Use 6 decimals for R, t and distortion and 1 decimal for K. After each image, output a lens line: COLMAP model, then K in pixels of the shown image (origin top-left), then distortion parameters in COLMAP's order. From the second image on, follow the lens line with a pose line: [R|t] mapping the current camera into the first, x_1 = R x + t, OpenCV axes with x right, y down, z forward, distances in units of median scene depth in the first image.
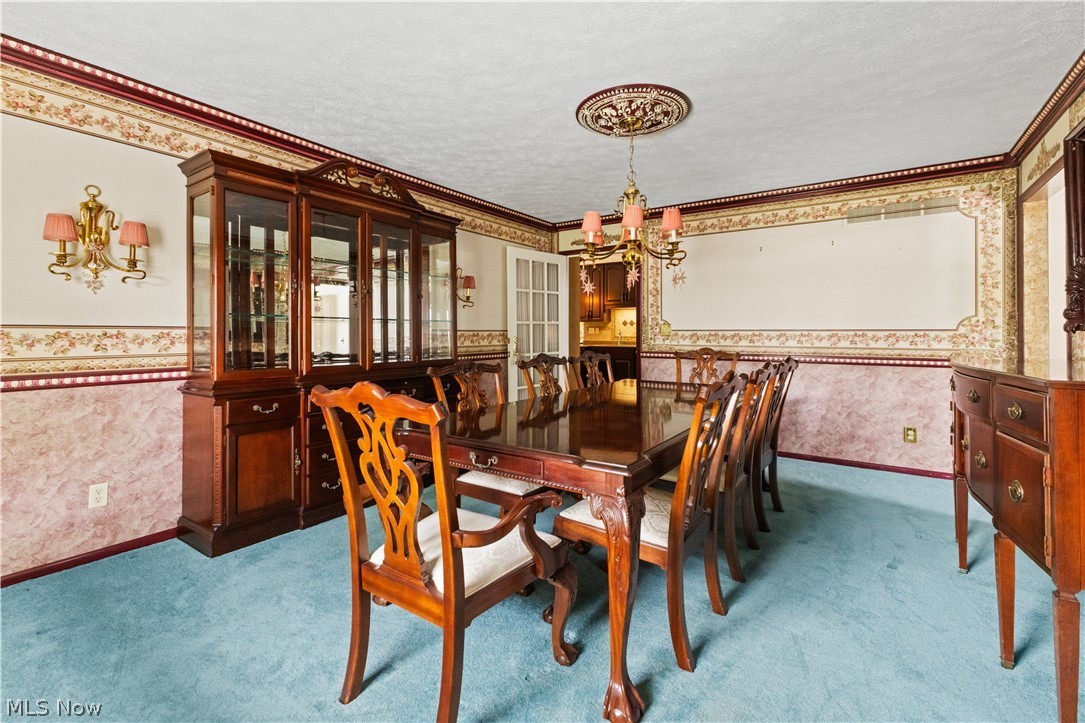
lens RADIAL K [[481.3, 0, 541.4], [0, 481.3, 330.8], [0, 0, 1]] dist [0.004039, -0.000663]
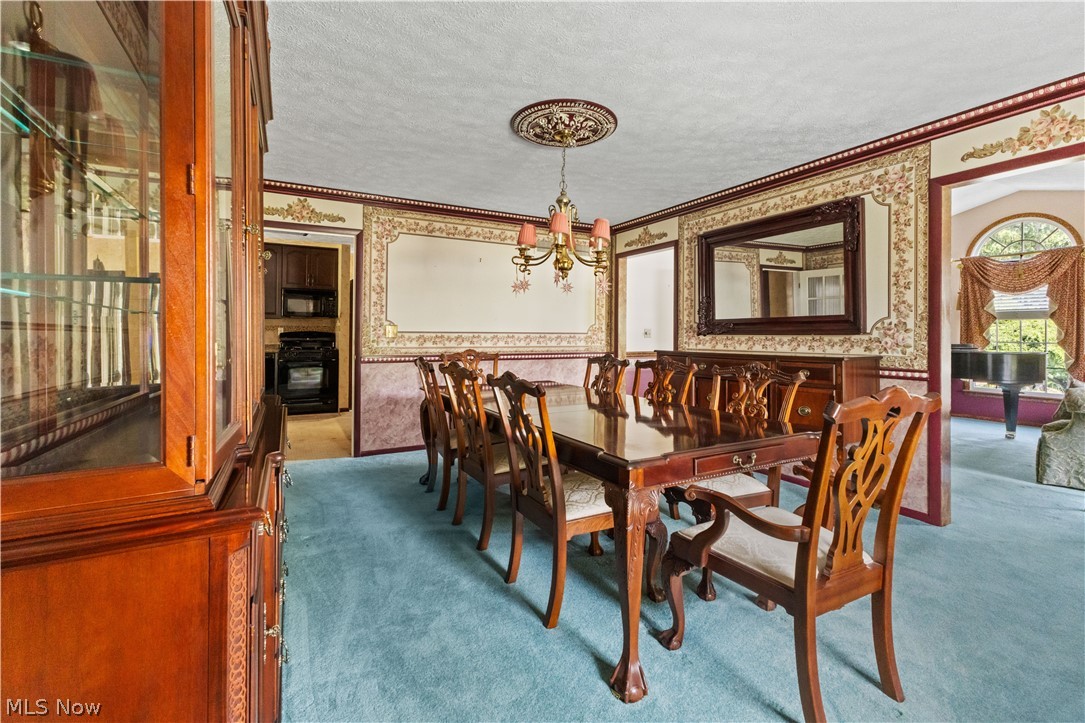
lens RADIAL K [[483.5, 0, 558.3], [0, 483.5, 328.8], [0, 0, 1]] dist [0.001009, -0.000263]
pose [[0.440771, 0.012285, 0.897535, -0.458689], [-0.007451, 0.999922, -0.010027, -0.000295], [-0.897588, -0.002268, 0.440828, 0.332857]]
